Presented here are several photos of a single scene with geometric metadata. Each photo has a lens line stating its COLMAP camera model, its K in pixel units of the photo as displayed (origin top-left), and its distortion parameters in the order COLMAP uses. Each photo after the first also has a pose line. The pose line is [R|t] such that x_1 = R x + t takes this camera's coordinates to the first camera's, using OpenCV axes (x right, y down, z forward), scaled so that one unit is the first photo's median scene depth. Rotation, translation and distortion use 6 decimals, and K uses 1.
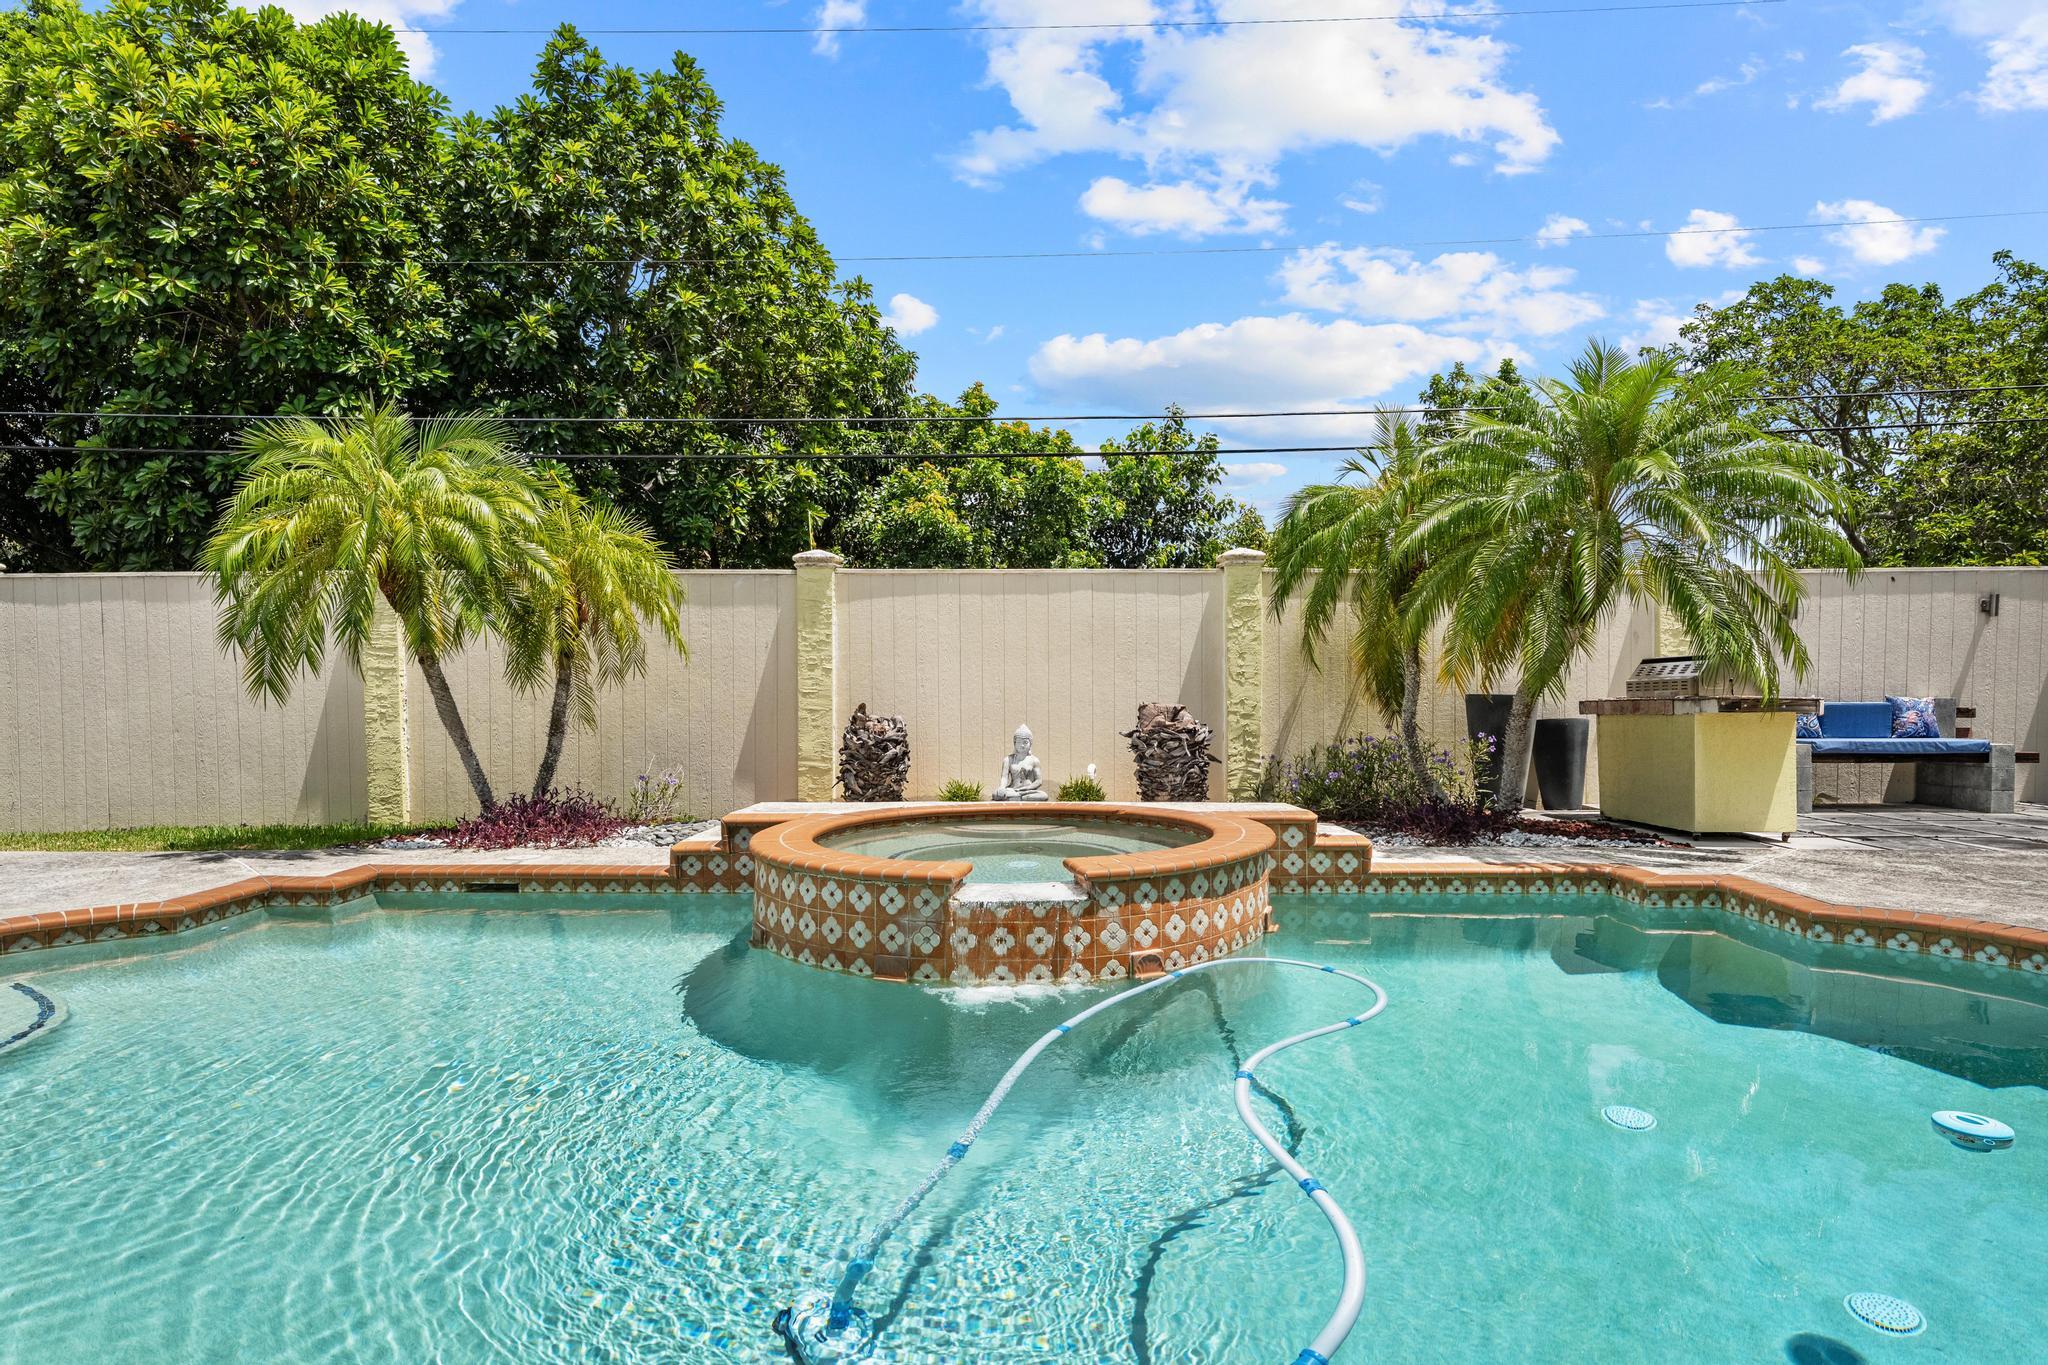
lens RADIAL K [[1088.8, 0, 1016.6], [0, 1088.8, 724.8], [0, 0, 1]] dist [-0.003874, 0.001474]
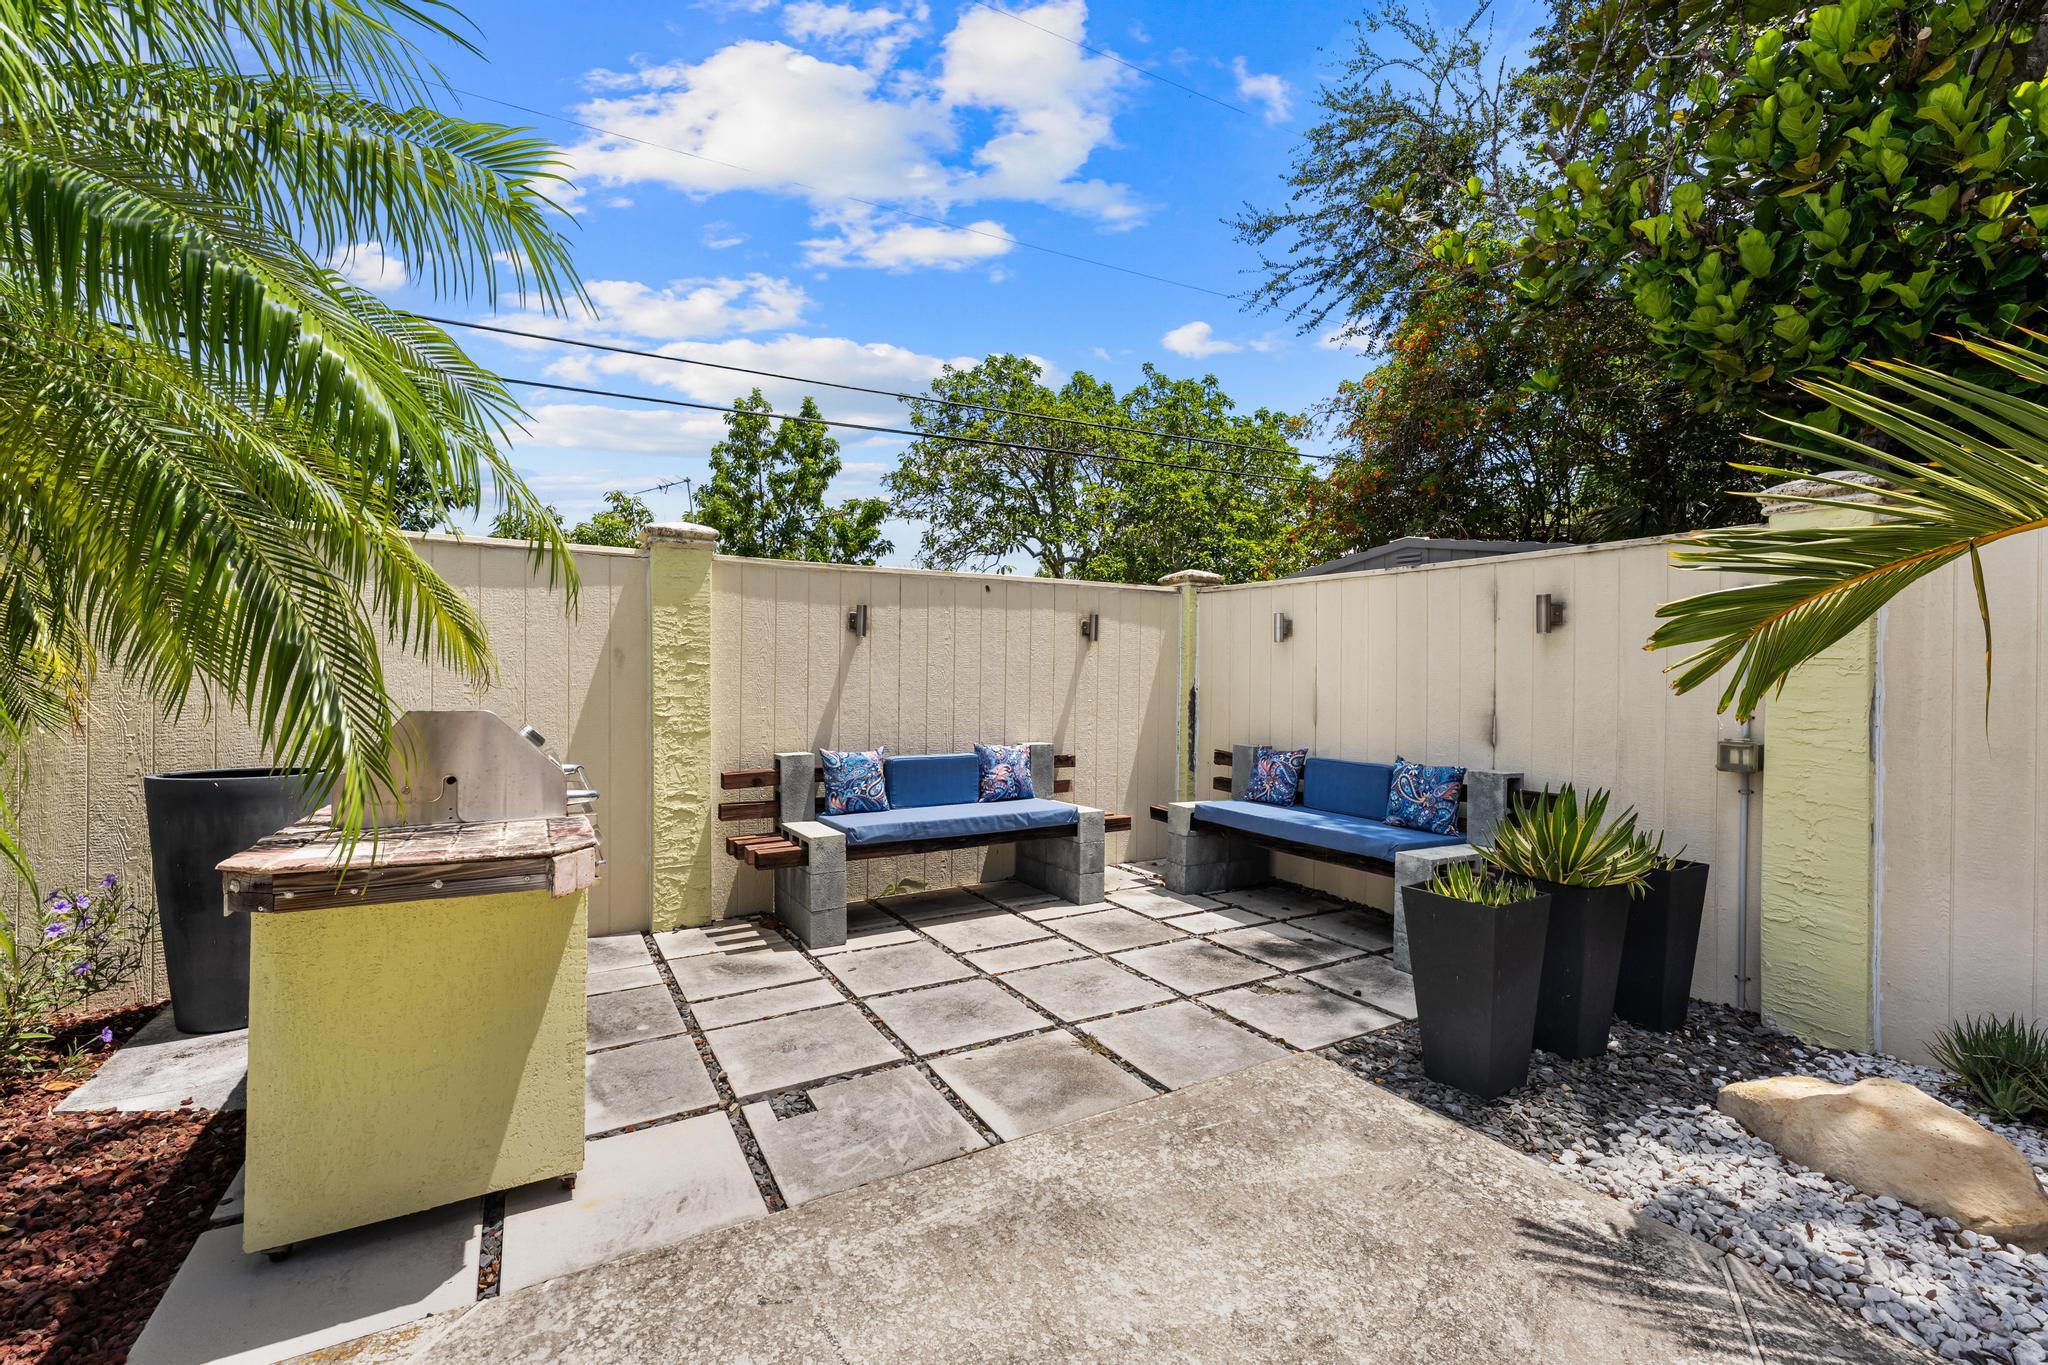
lens RADIAL K [[825.1, 0, 1016.4], [0, 825.1, 677.5], [0, 0, 1]] dist [-0.000231, 0.000556]
pose [[0.855691, 0.008682, 0.517414, 0.550545], [0.012530, 0.999218, -0.037489, -0.052094], [-0.517335, 0.038563, 0.854914, 0.519798]]
